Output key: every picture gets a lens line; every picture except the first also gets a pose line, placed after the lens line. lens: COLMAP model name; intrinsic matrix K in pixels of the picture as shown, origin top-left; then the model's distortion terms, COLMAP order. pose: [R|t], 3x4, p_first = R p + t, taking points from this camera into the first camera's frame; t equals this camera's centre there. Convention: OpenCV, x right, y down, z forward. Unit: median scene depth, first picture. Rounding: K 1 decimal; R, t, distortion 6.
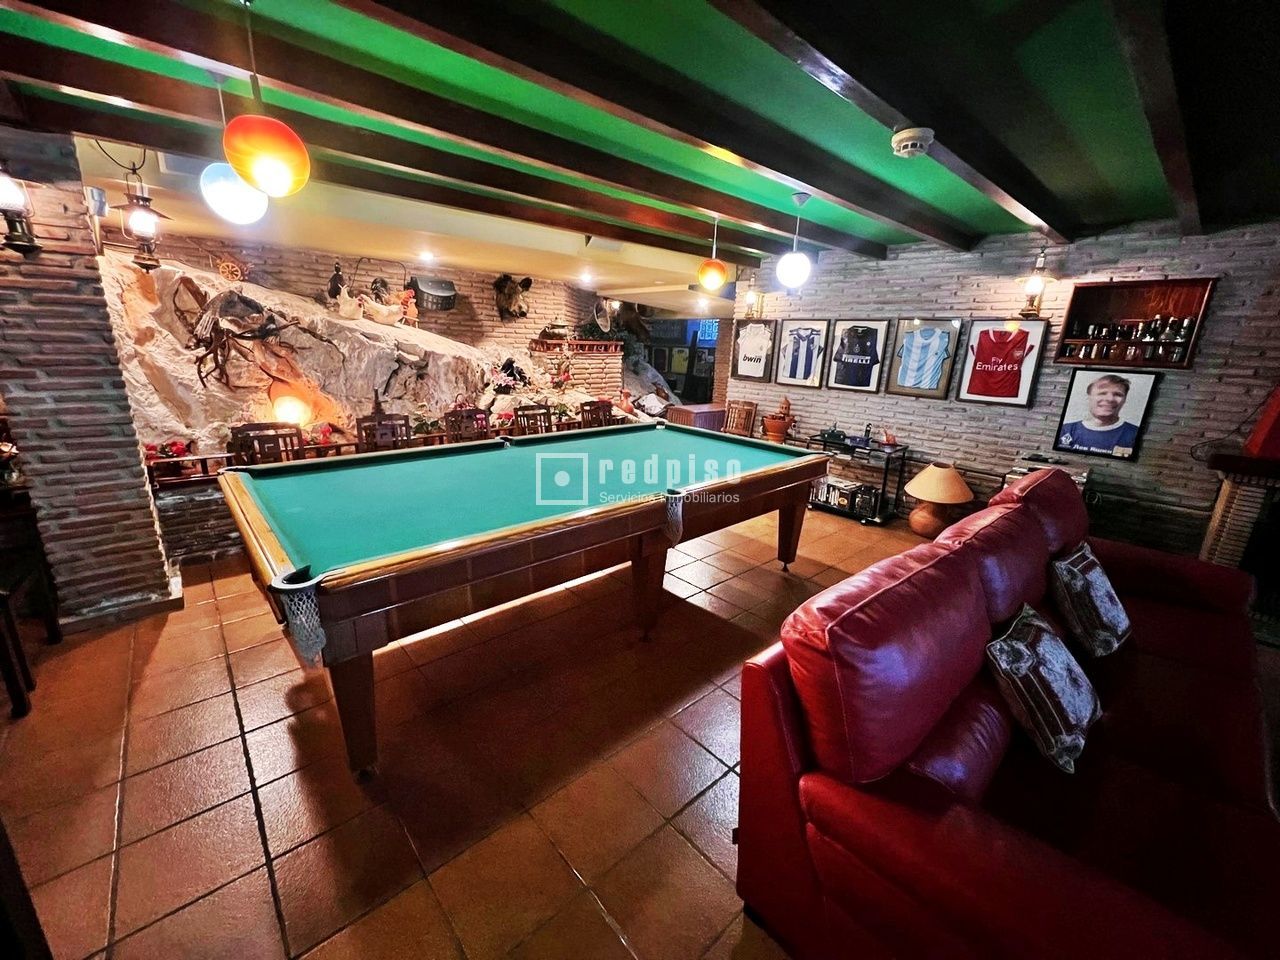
lens RADIAL K [[514.2, 0, 639.7], [0, 514.2, 479.4], [0, 0, 1]] dist [-0.002270, 0.000413]
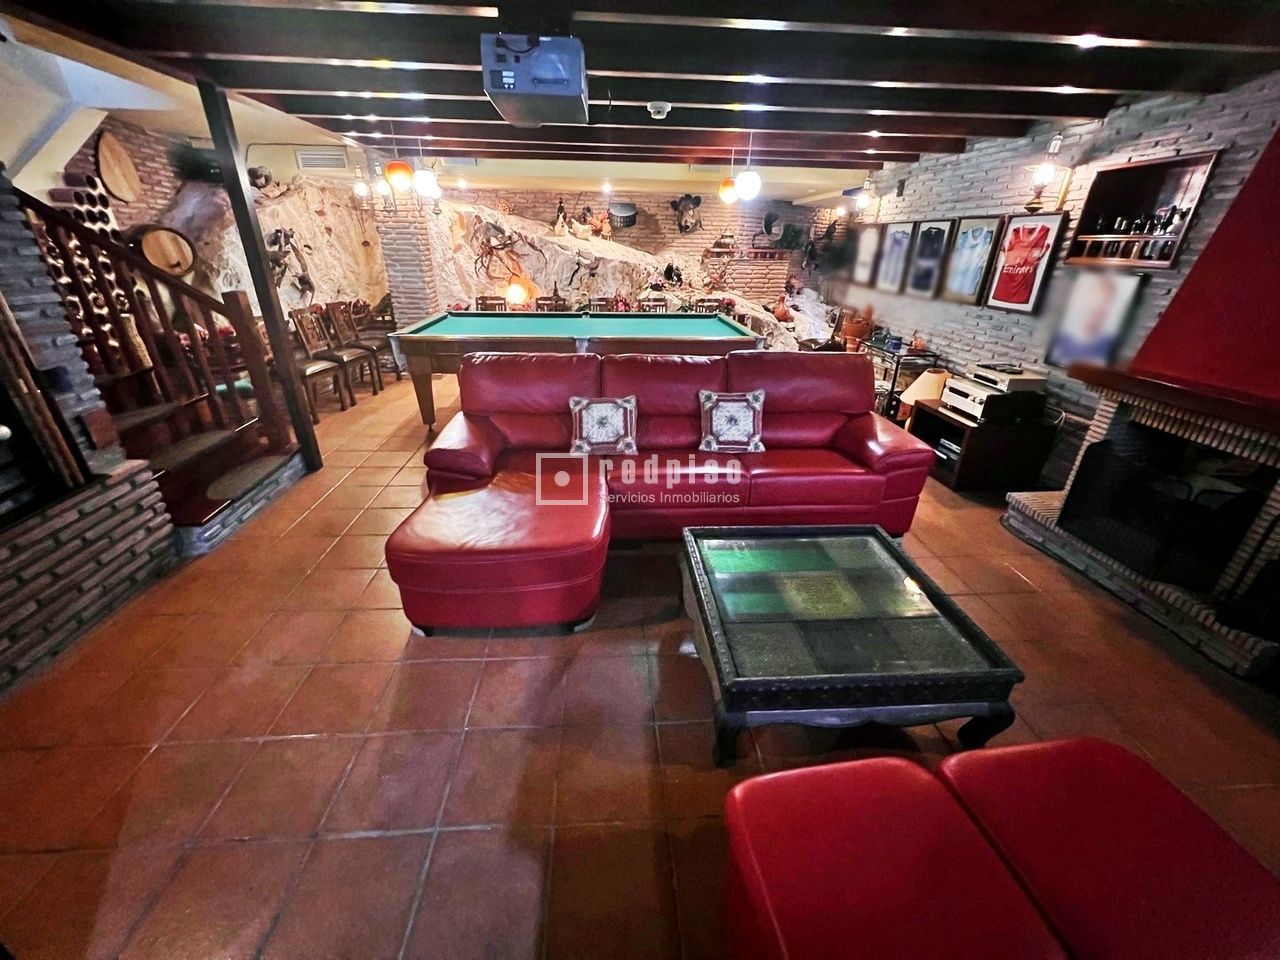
lens RADIAL K [[514.2, 0, 637.4], [0, 514.2, 479.9], [0, 0, 1]] dist [-0.002270, 0.000413]
pose [[0.781720, 0.241930, -0.574790, 0.730090], [-0.153119, 0.967931, 0.199161, 0.065292], [0.604540, -0.067677, 0.793695, -0.167928]]
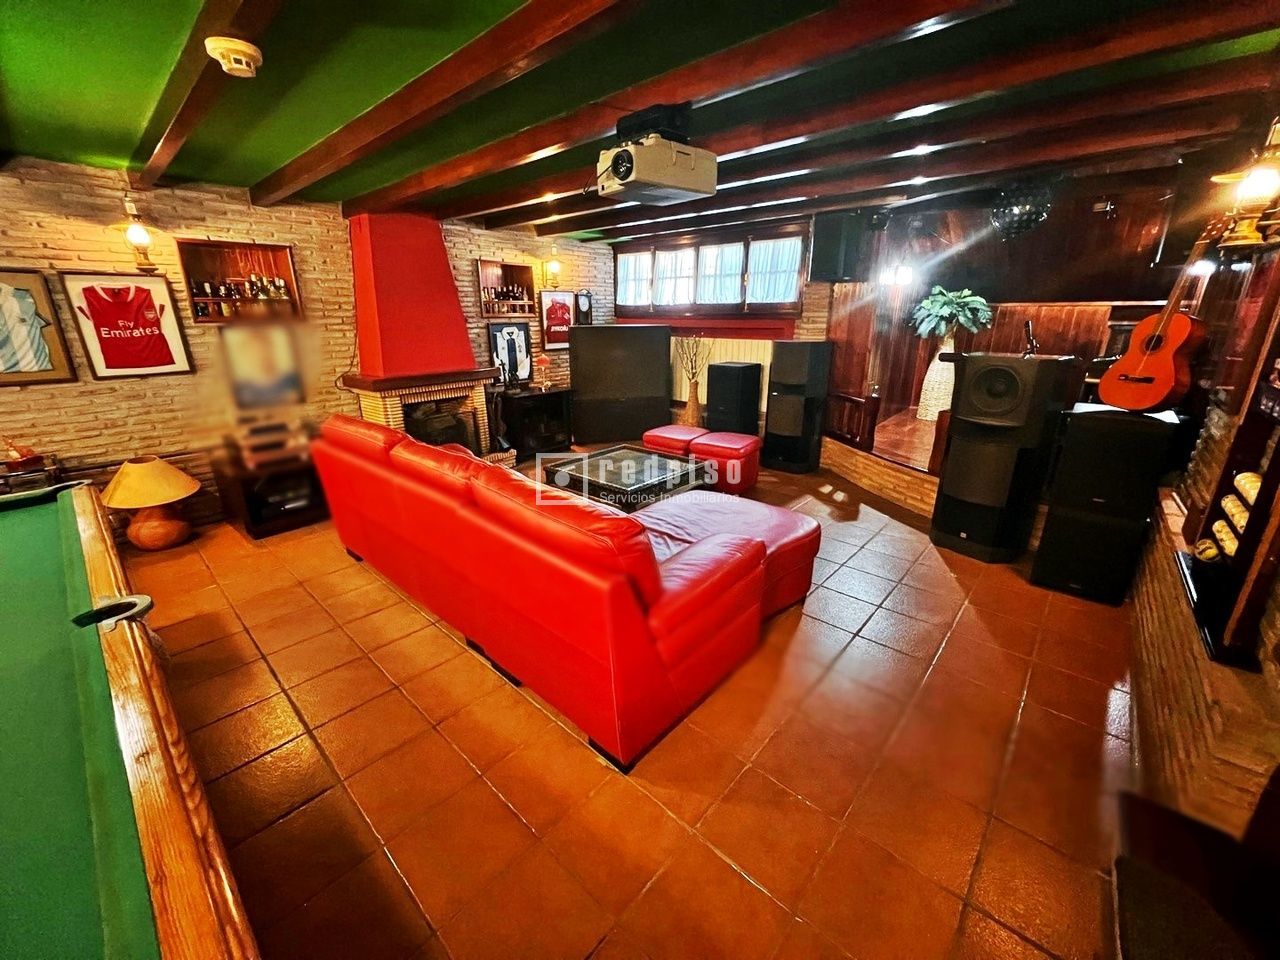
lens RADIAL K [[514.2, 0, 639.9], [0, 514.2, 482.6], [0, 0, 1]] dist [-0.002270, 0.000413]
pose [[-0.092948, -0.347602, 0.933024, -0.235855], [0.264531, 0.894782, 0.359707, -0.074935], [-0.959887, 0.280248, 0.008783, 0.243720]]
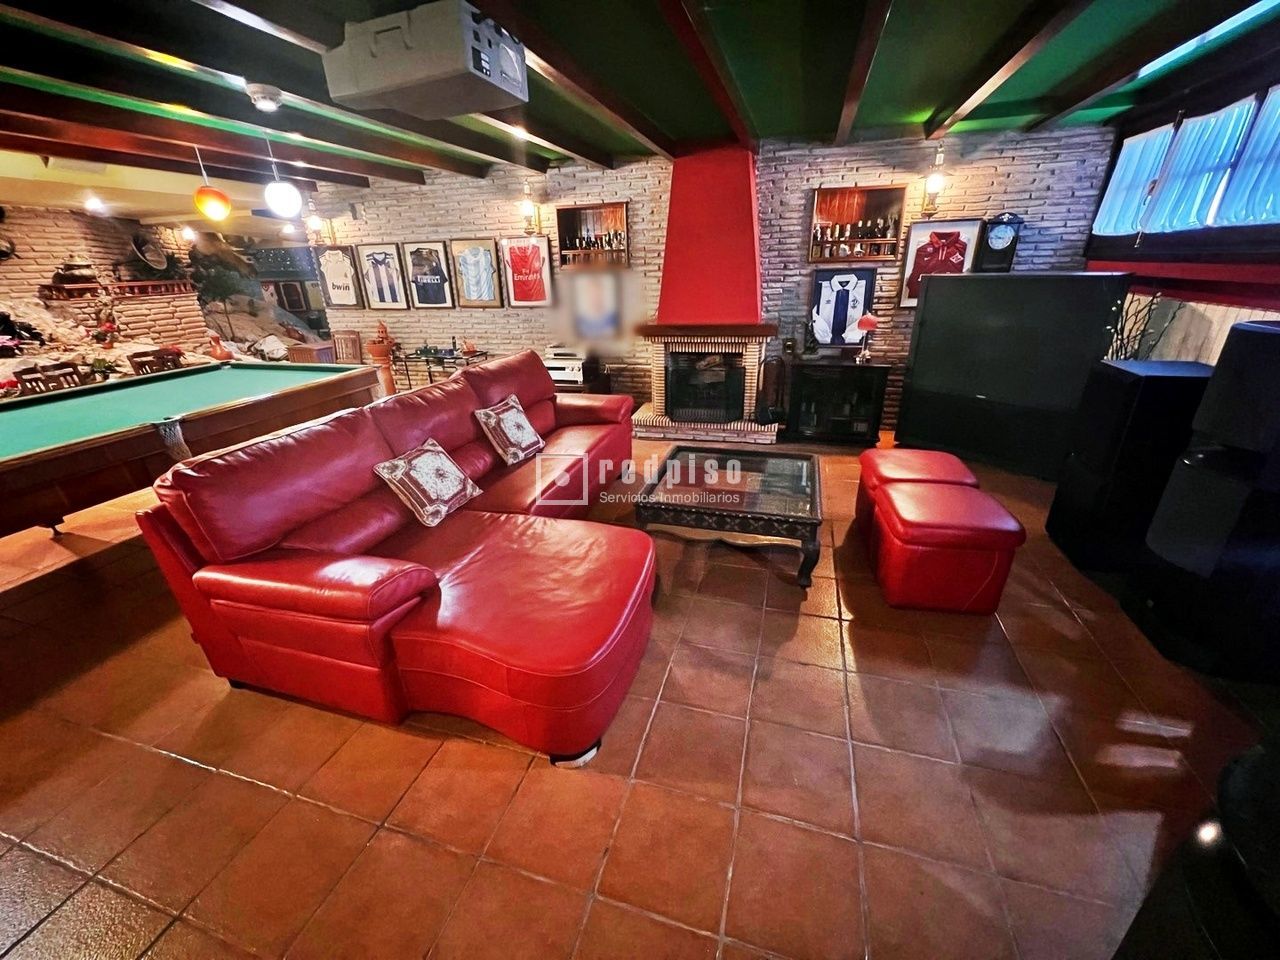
lens RADIAL K [[514.2, 0, 638.4], [0, 514.2, 480.4], [0, 0, 1]] dist [-0.002270, 0.000413]
pose [[0.857168, -0.254669, 0.447669, 0.222469], [0.191379, 0.964454, 0.182216, 0.079134], [-0.478161, -0.070516, 0.875437, -0.249827]]
